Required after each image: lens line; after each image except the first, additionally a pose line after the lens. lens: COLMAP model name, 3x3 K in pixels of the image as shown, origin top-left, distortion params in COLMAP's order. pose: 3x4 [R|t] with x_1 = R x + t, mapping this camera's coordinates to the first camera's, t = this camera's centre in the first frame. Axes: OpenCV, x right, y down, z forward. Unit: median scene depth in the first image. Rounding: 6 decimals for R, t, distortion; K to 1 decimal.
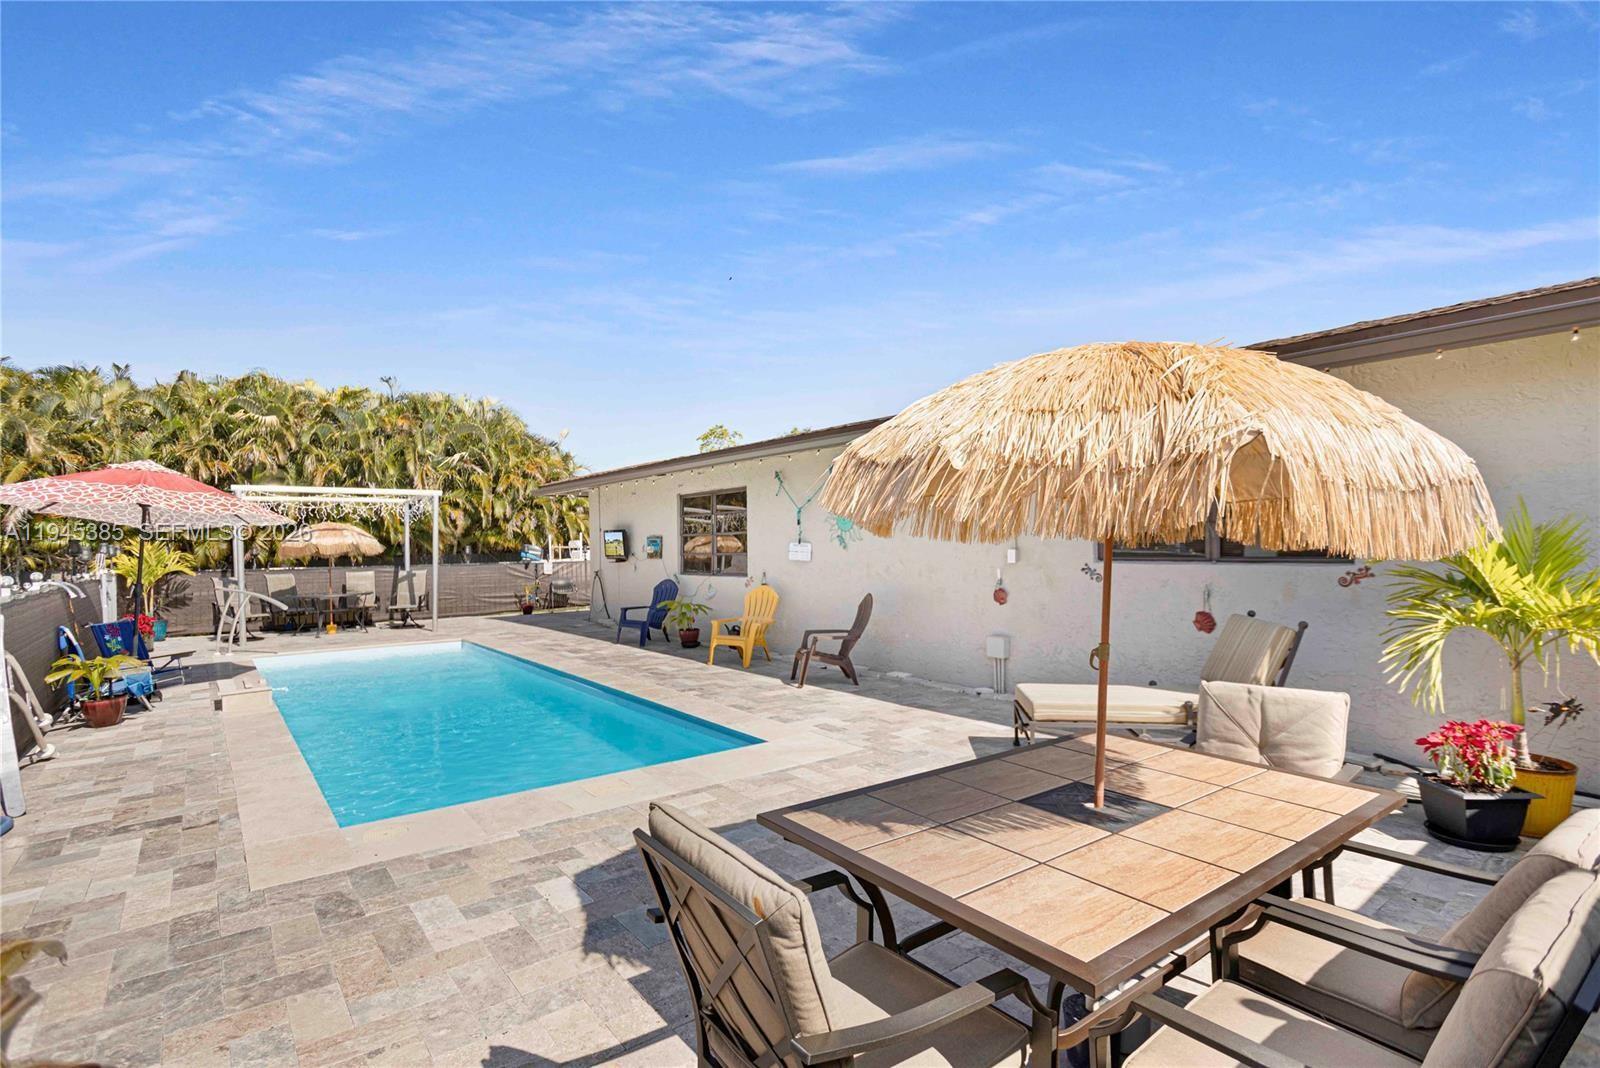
lens RADIAL K [[775.1, 0, 794.4], [0, 775.1, 528.0], [0, 0, 1]] dist [-0.000255, 0.000072]
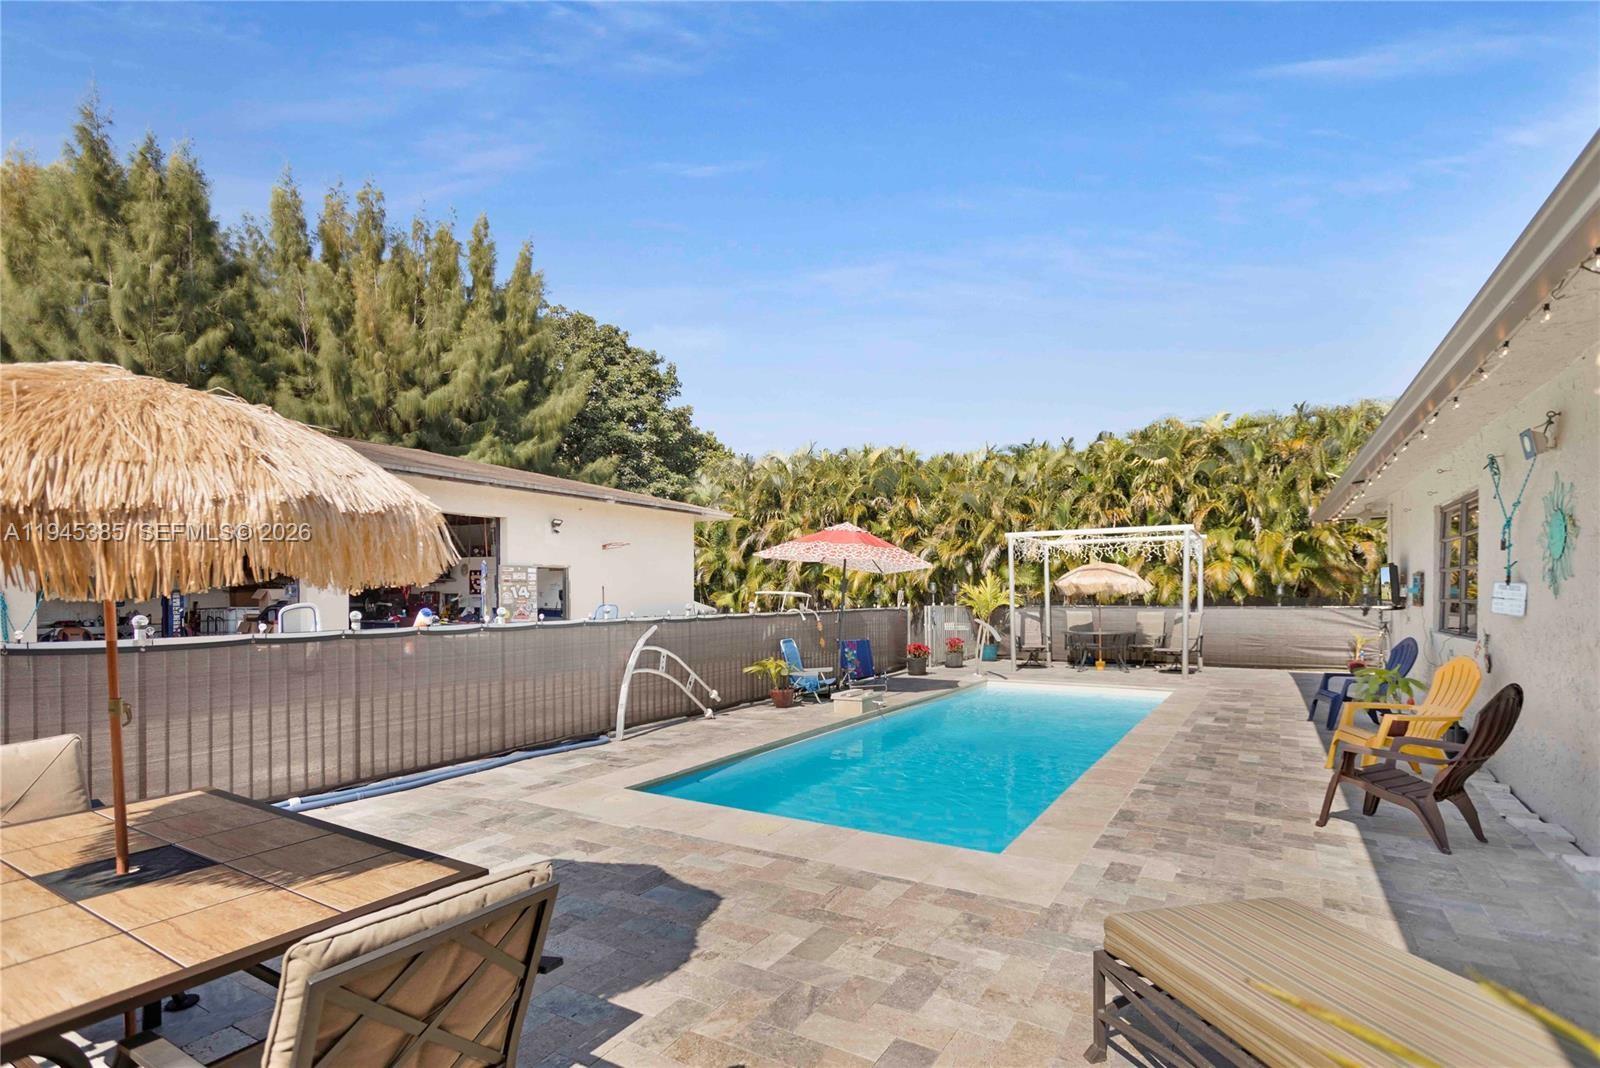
lens RADIAL K [[803.2, 0, 796.7], [0, 803.2, 586.9], [0, 0, 1]] dist [0.002188, 0.000485]
pose [[0.342323, 0.005011, -0.939569, 0.206920], [0.020226, 0.999715, 0.012701, 0.002589], [0.939365, -0.023351, 0.342124, 0.188598]]
